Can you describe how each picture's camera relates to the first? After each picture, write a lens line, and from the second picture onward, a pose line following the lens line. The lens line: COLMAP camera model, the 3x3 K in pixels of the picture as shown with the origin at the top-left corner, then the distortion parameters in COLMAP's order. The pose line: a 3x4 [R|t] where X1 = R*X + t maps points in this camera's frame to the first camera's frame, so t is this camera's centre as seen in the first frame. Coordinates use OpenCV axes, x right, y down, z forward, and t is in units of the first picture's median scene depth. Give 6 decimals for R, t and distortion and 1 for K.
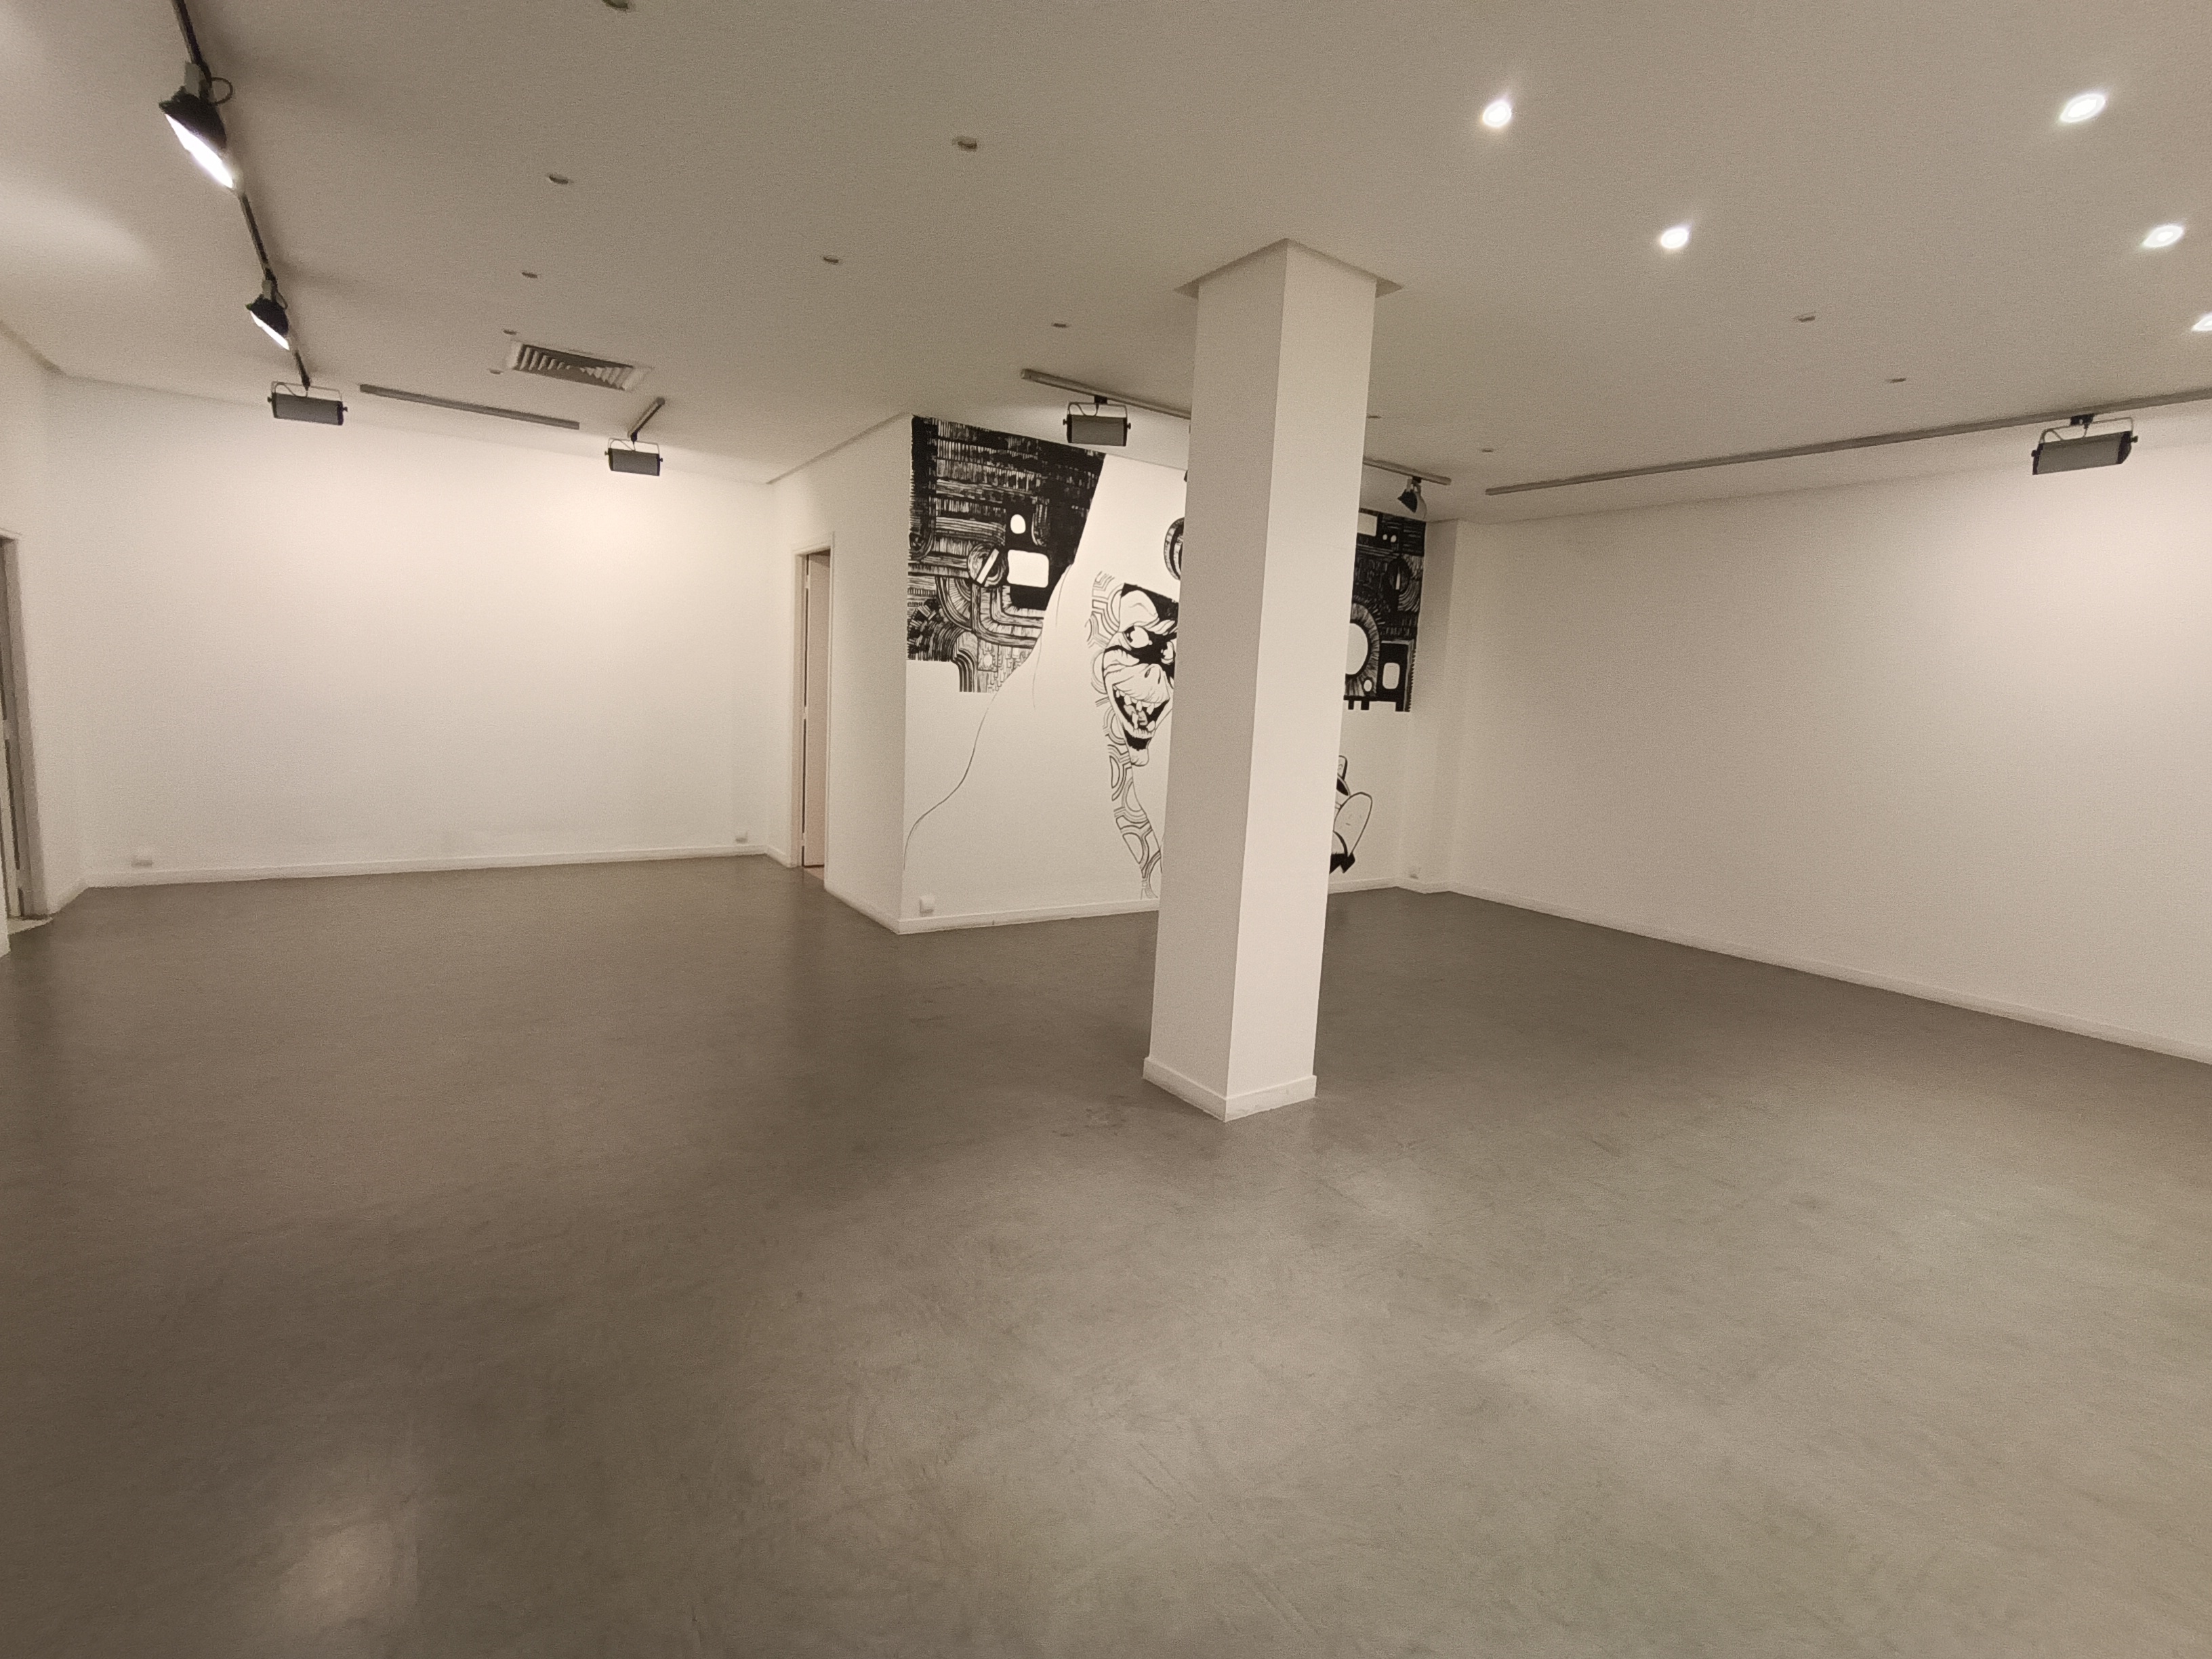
lens RADIAL K [[1007.4, 0, 1115.5], [0, 1007.4, 834.2], [0, 0, 1]] dist [-0.017830, 0.009038]
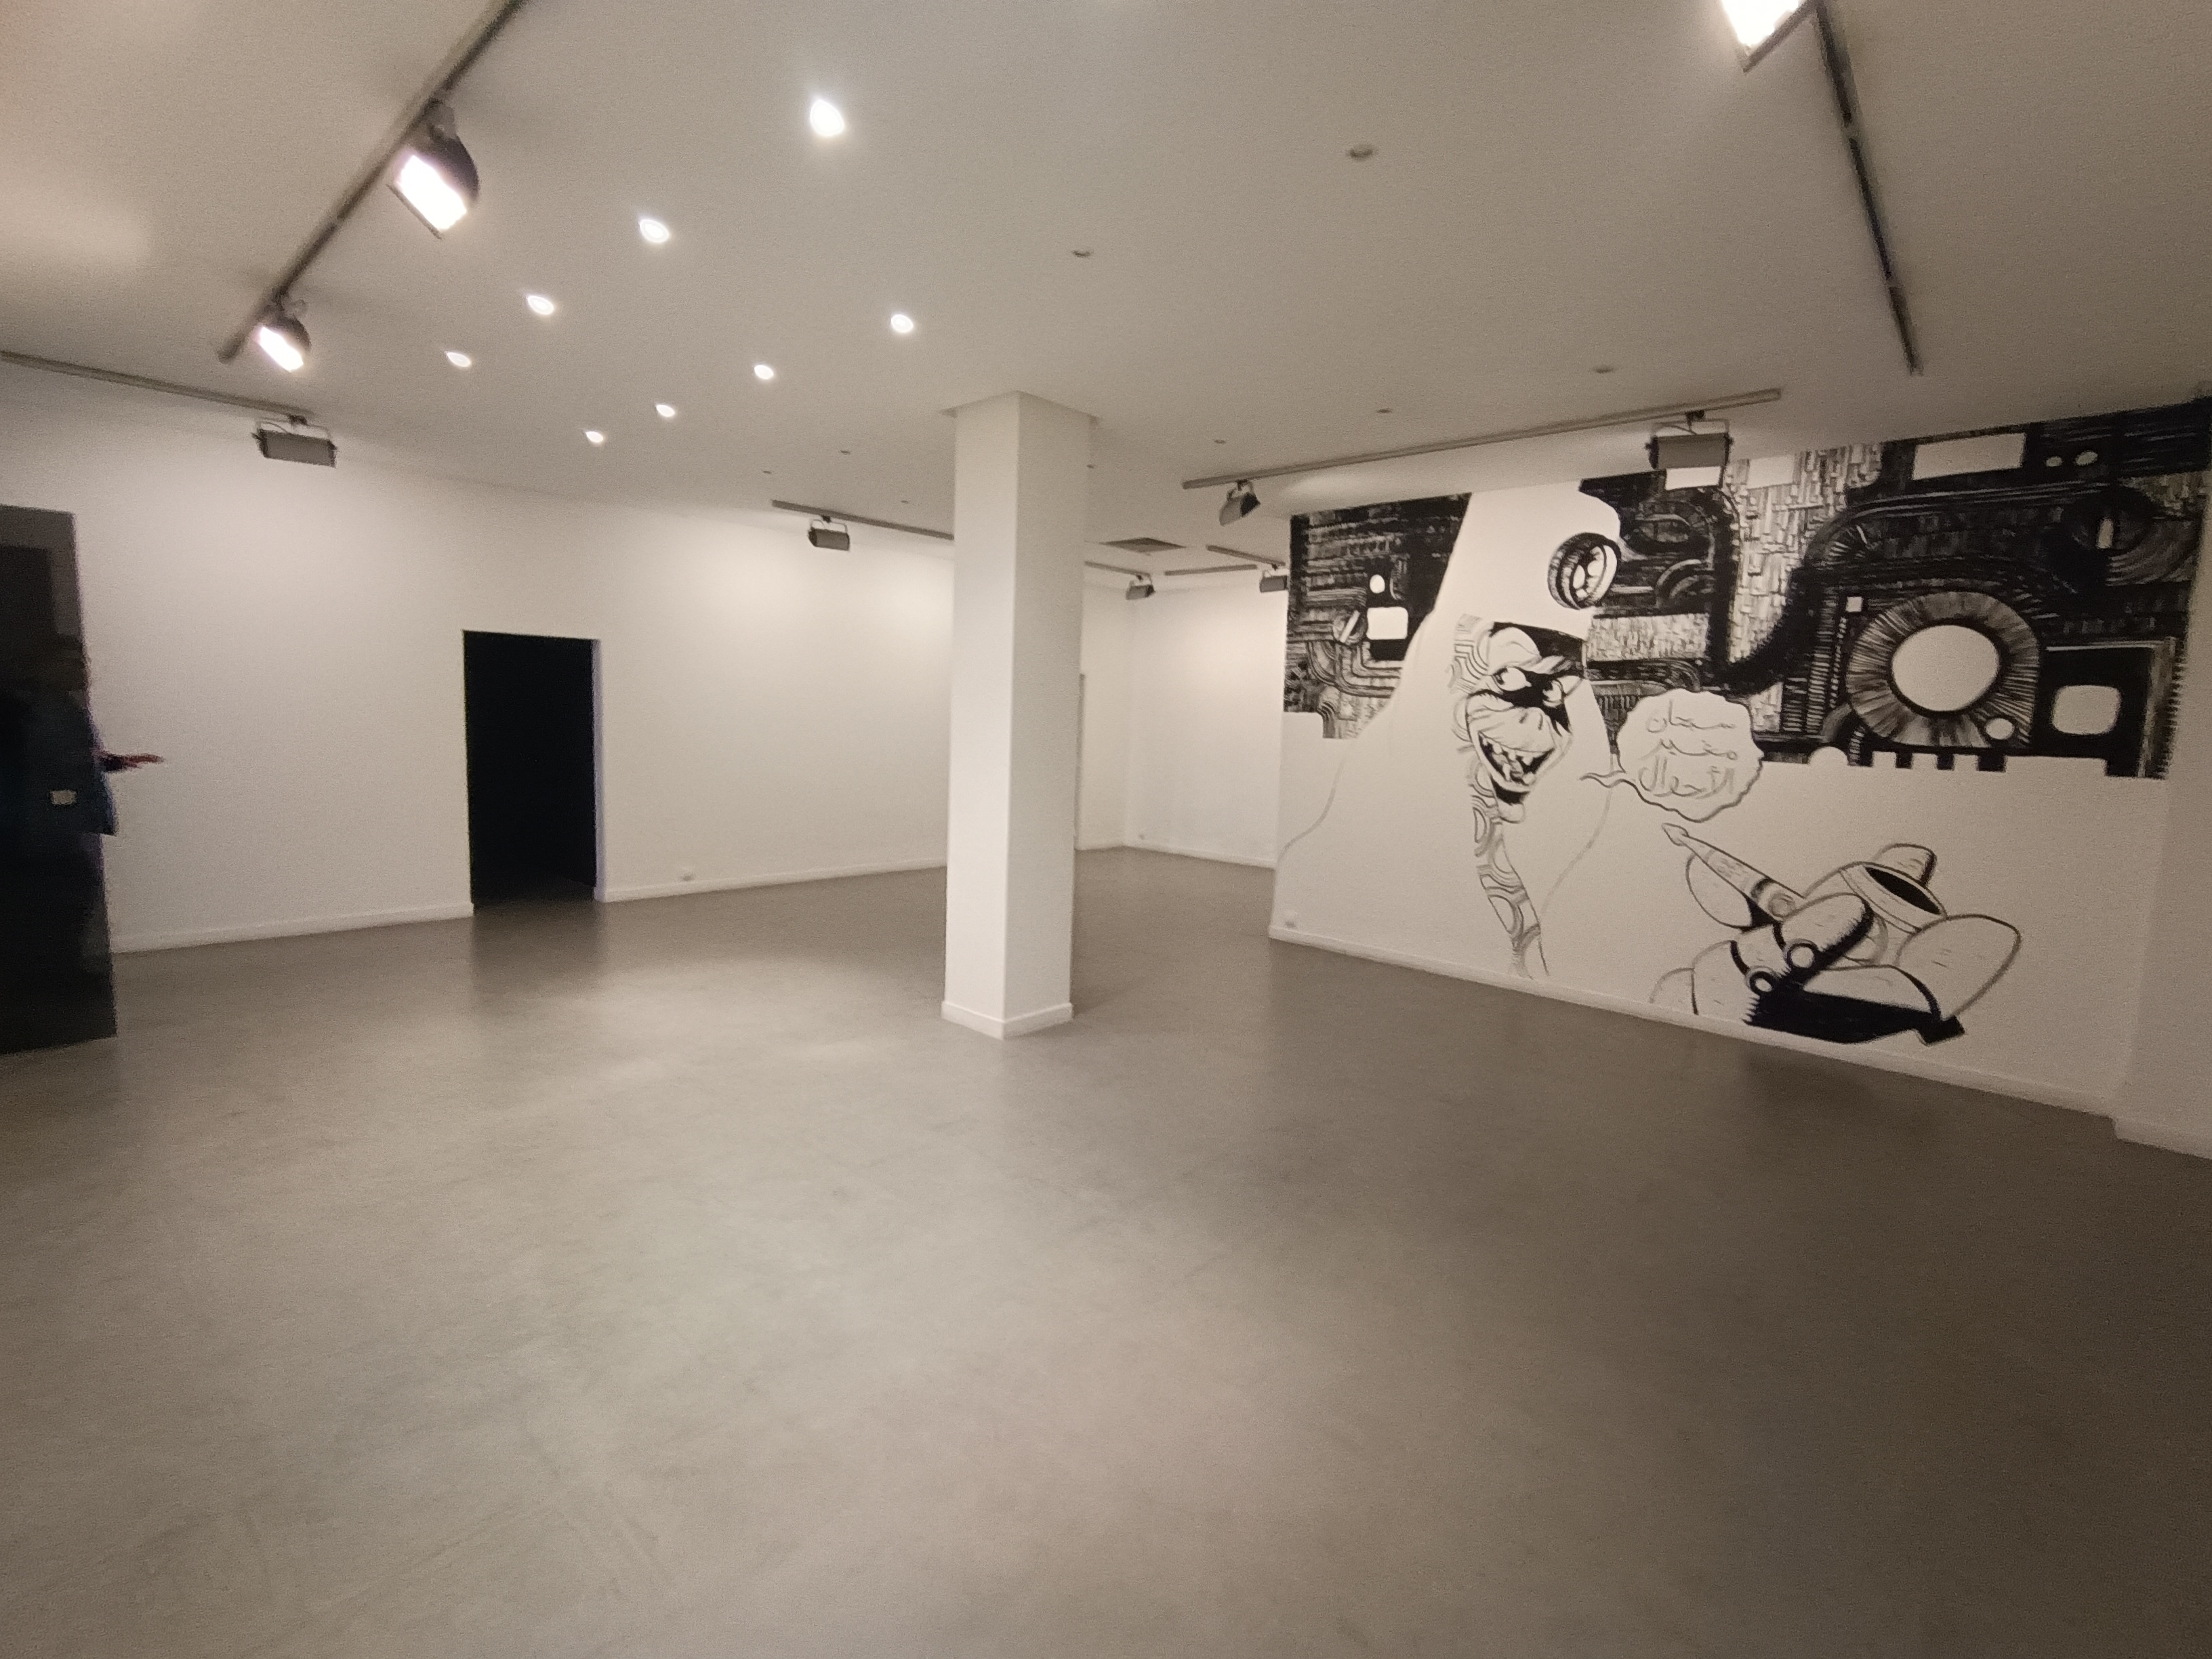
lens RADIAL K [[1007.4, 0, 1104.2], [0, 1007.4, 836.7], [0, 0, 1]] dist [-0.017830, 0.009038]
pose [[0.218983, 0.077012, -0.972685, 0.888287], [-0.159932, 0.986231, 0.042079, -0.038633], [0.962532, 0.146349, 0.228285, 0.500675]]
